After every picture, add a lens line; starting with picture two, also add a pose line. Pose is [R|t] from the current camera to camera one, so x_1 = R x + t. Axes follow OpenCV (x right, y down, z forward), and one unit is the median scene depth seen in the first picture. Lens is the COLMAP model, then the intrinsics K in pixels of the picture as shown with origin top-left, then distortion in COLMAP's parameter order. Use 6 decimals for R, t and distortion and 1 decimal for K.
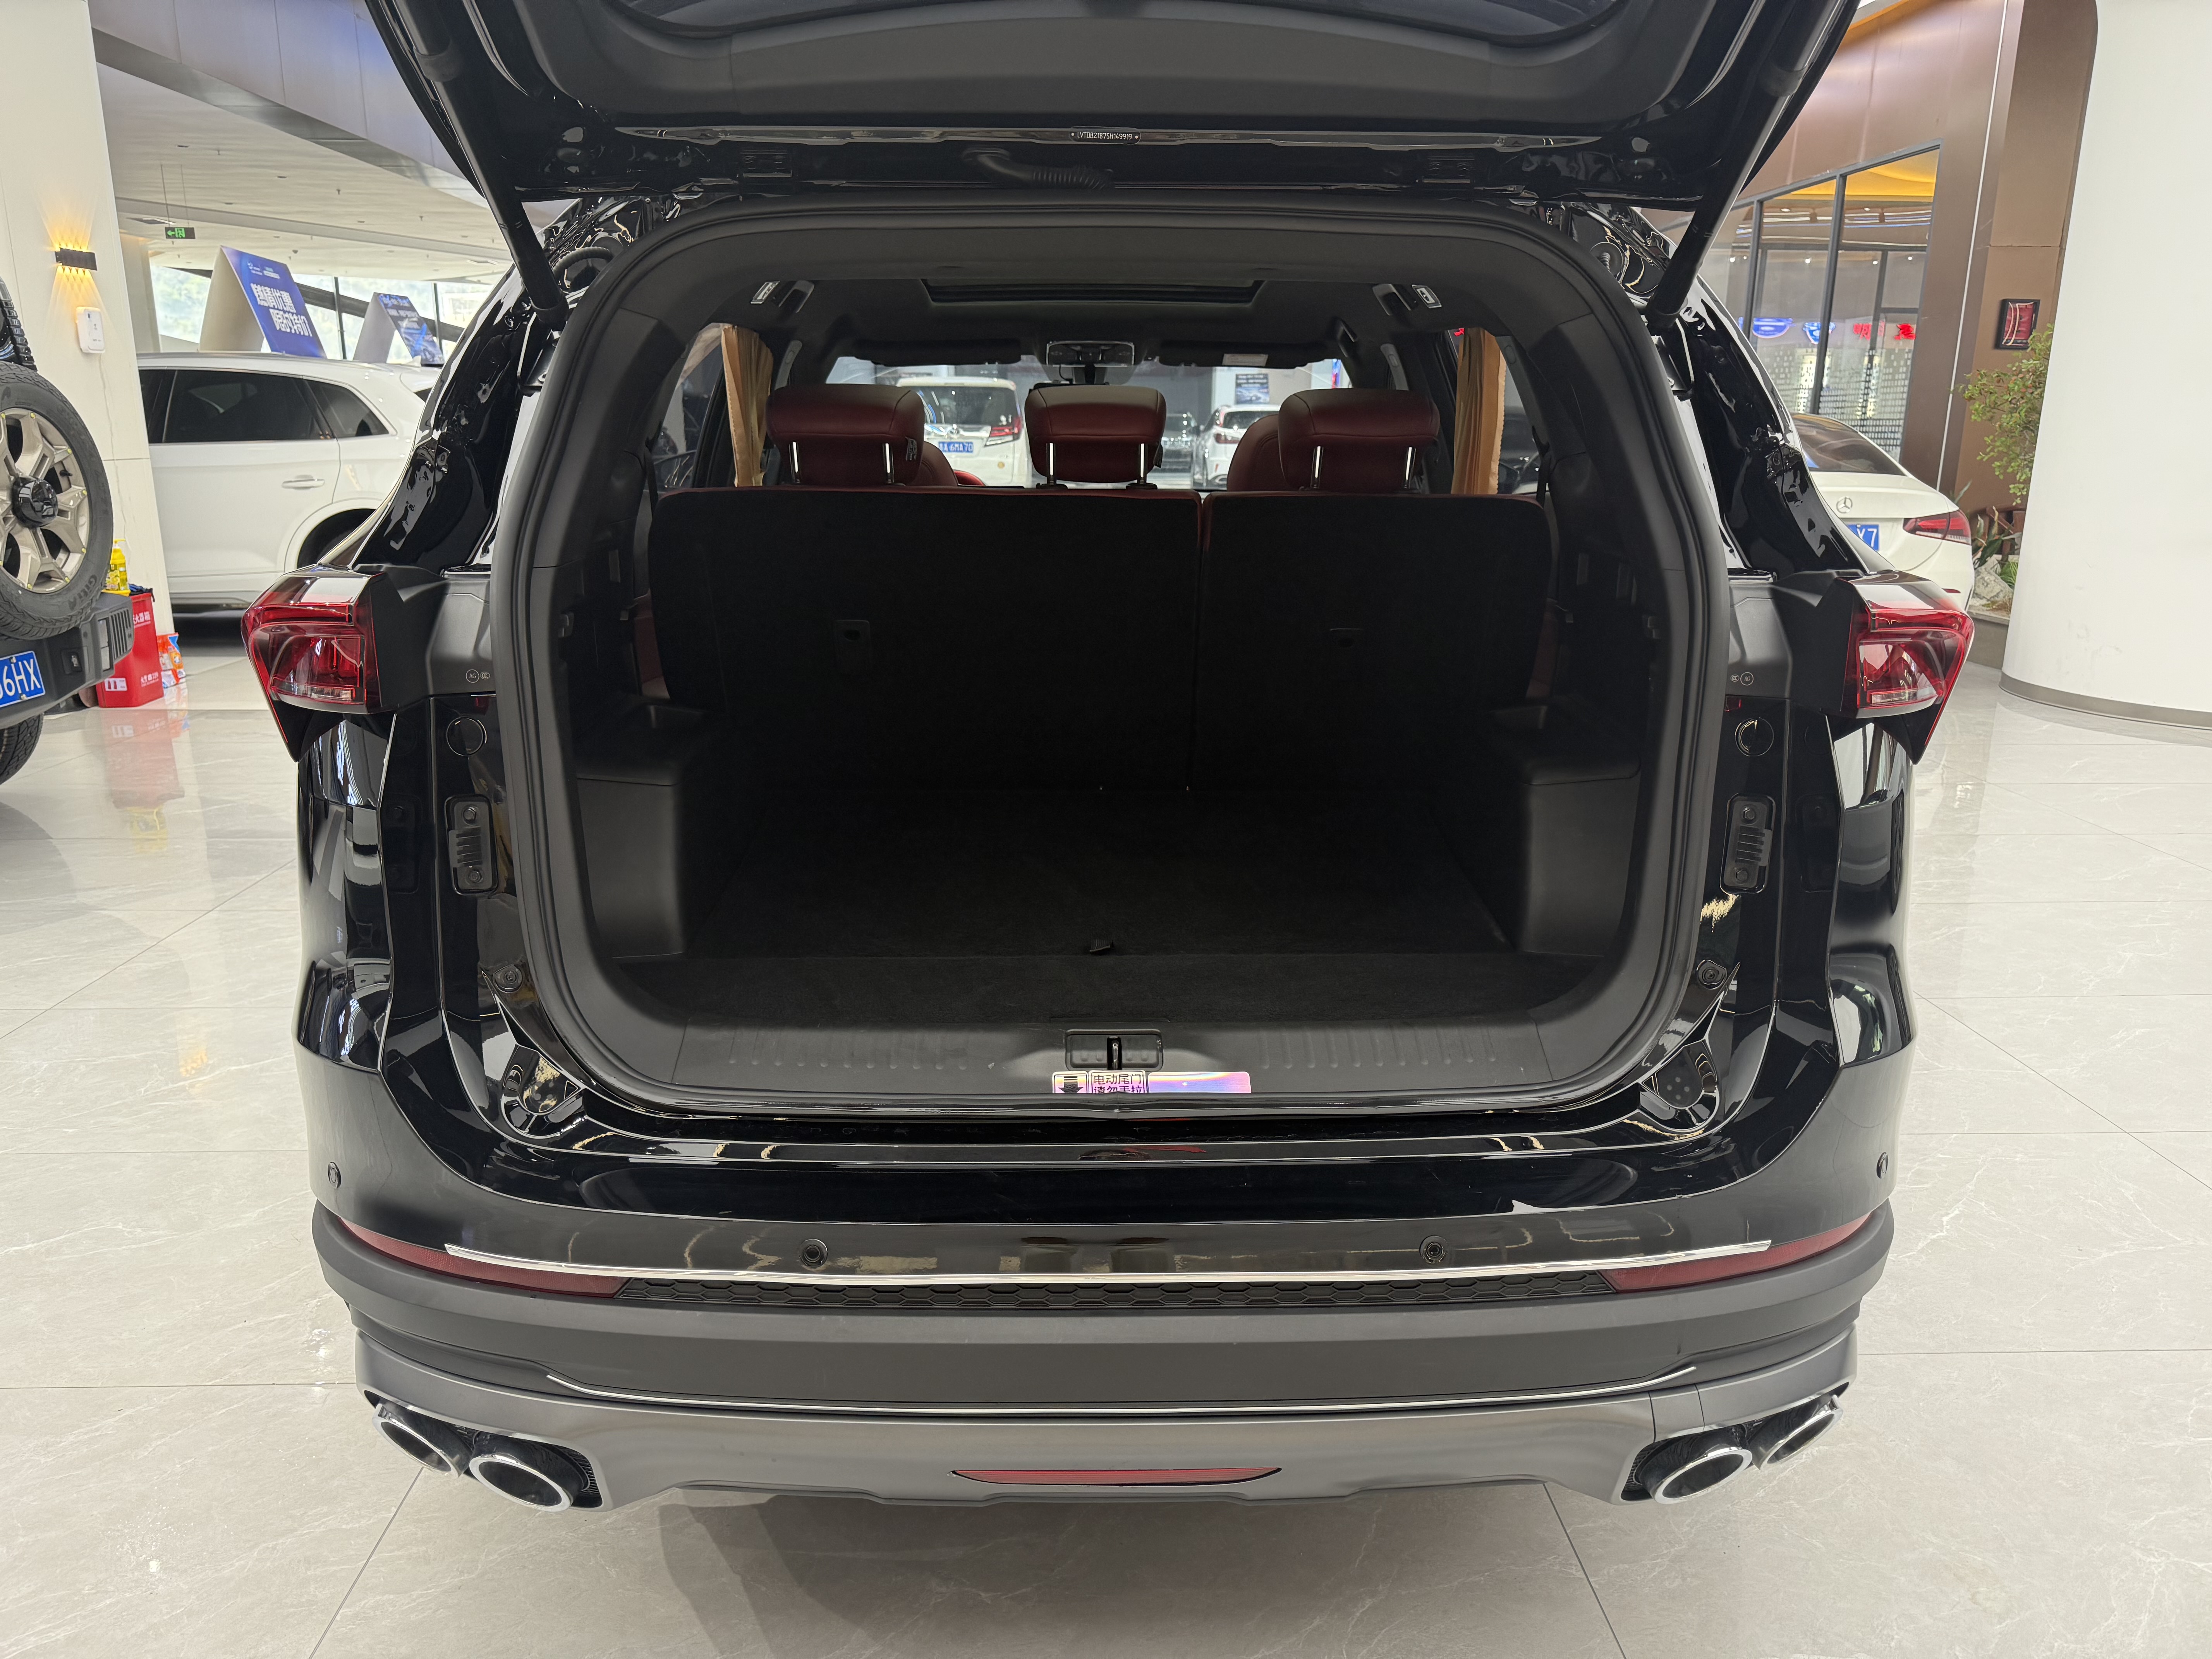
lens RADIAL K [[1541.8, 0, 1106.0], [0, 1541.8, 836.7], [0, 0, 1]] dist [0.018406, -0.010052]
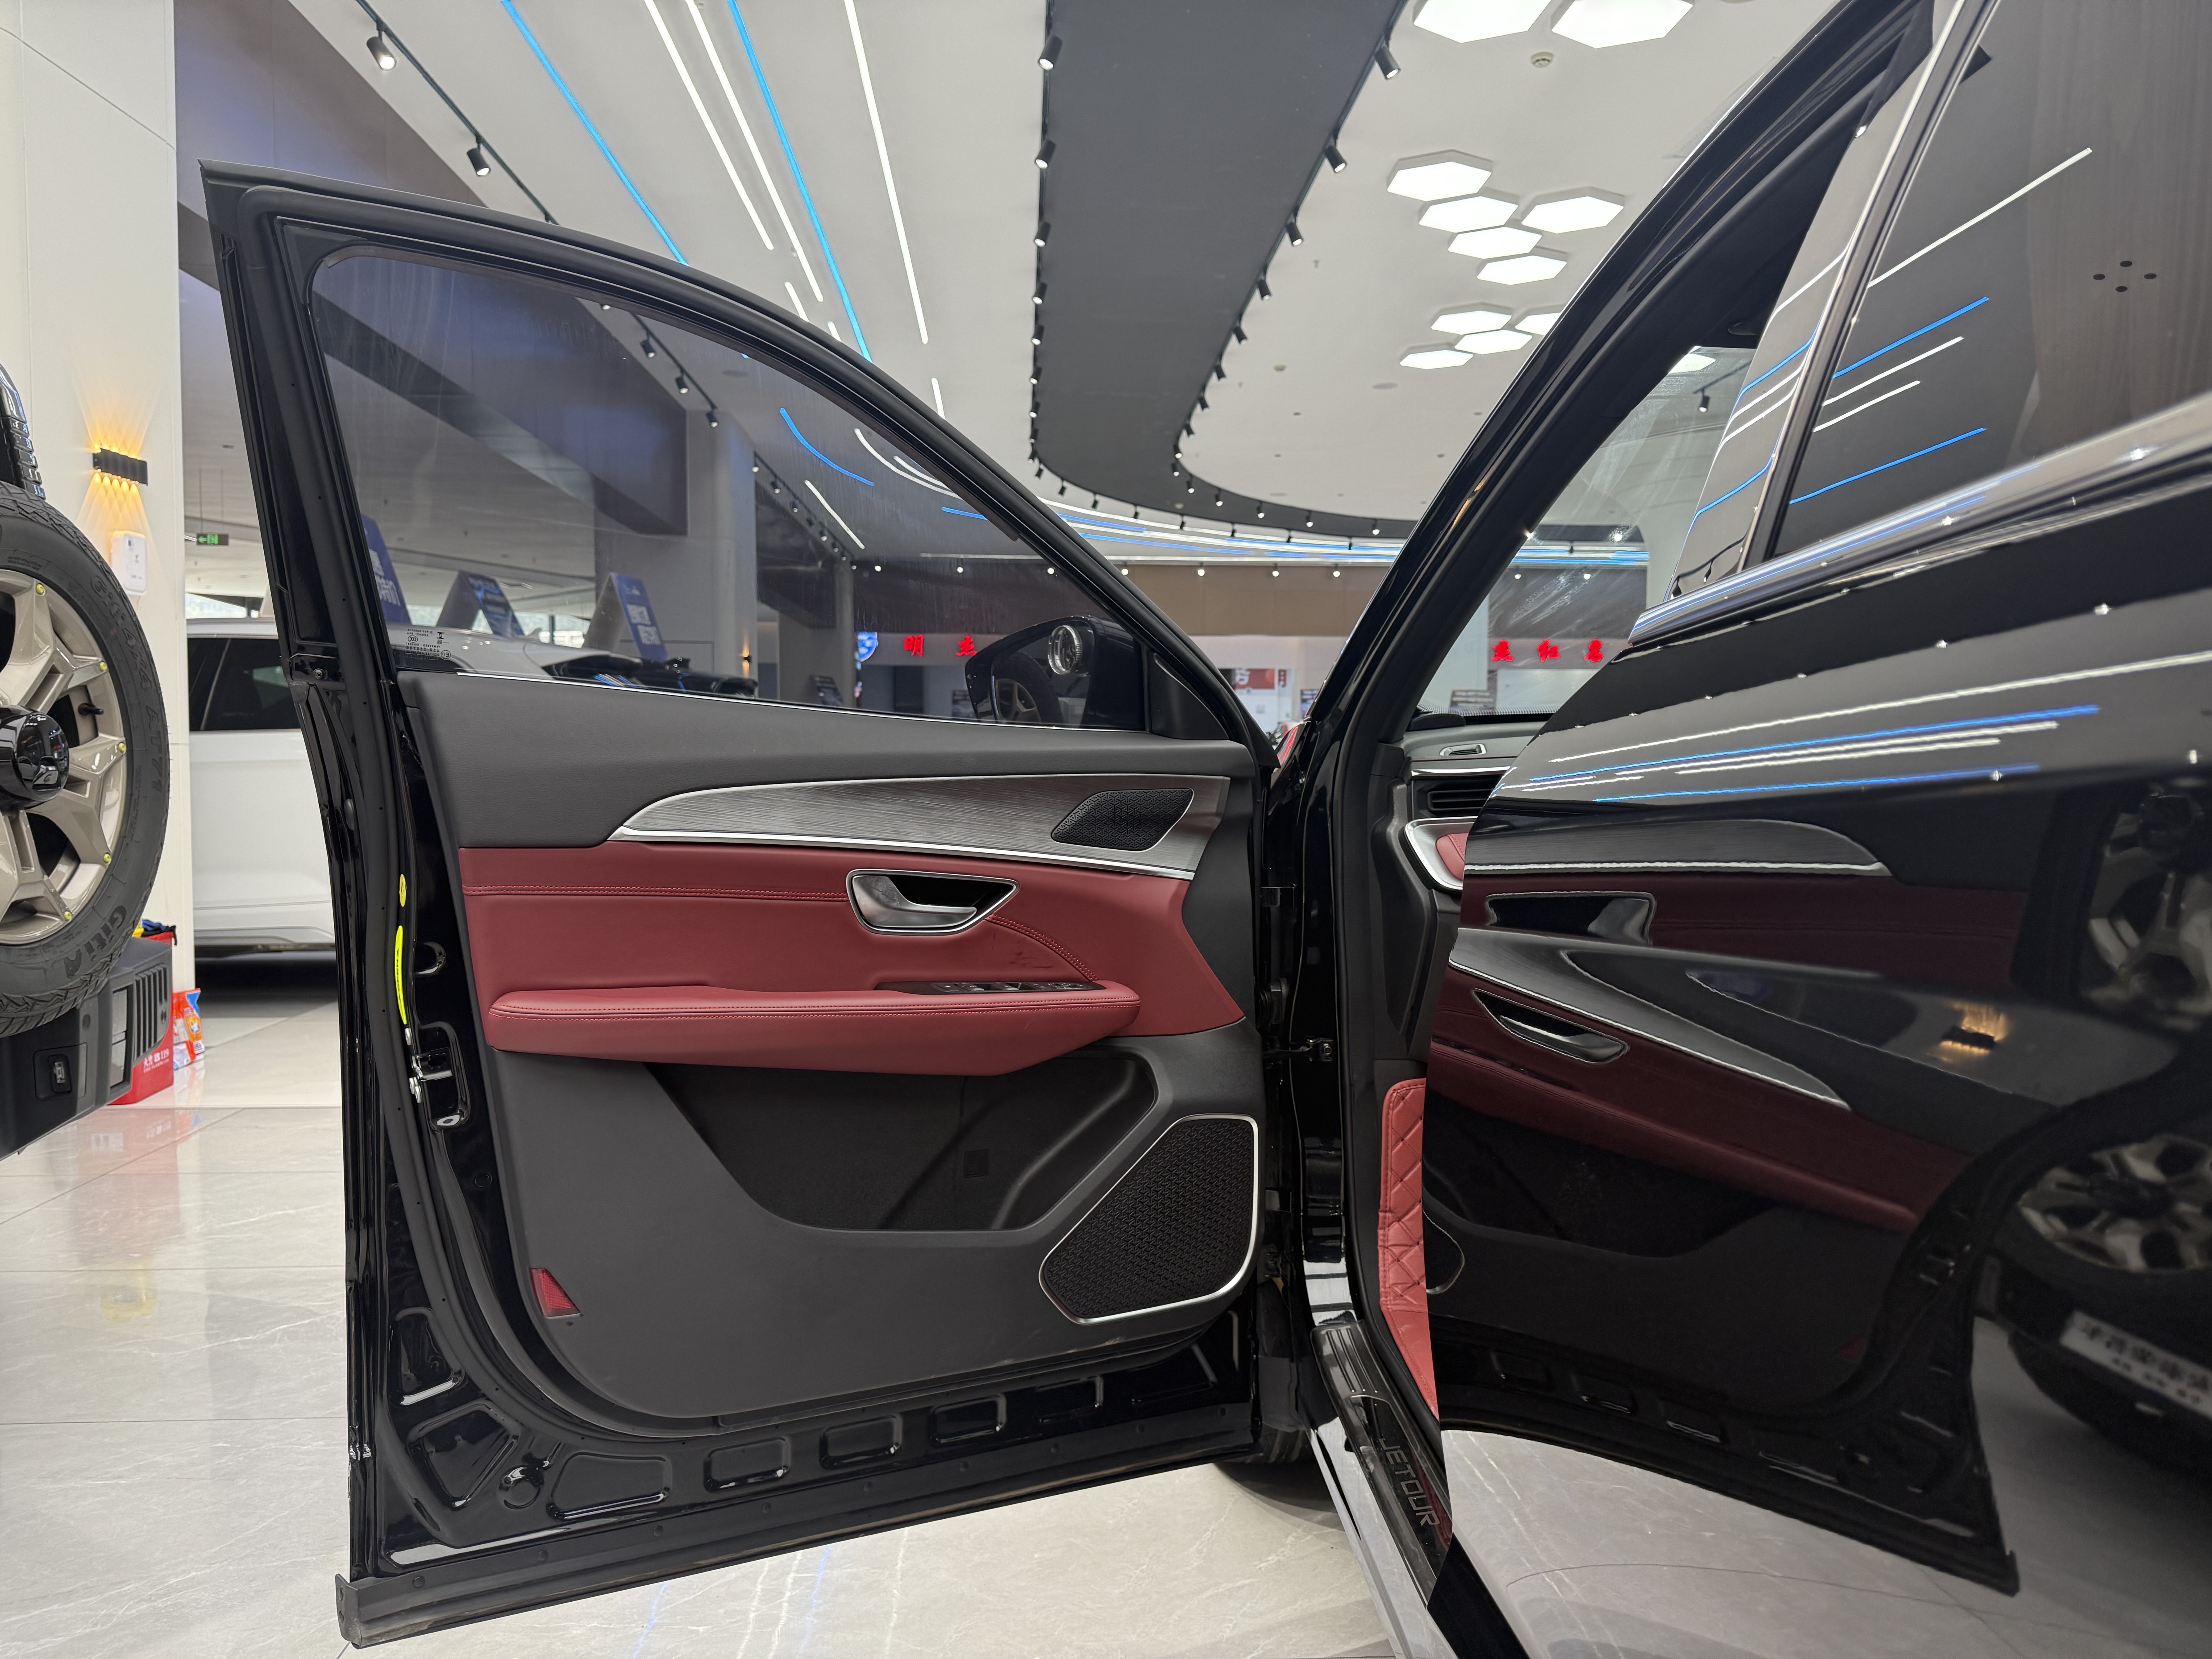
lens RADIAL K [[1541.8, 0, 1106.7], [0, 1541.8, 838.2], [0, 0, 1]] dist [0.018406, -0.010052]
pose [[0.999722, -0.011114, 0.020798, -0.344492], [0.015105, 0.979084, -0.202896, -0.083595], [-0.018109, 0.203154, 0.978979, 0.499342]]
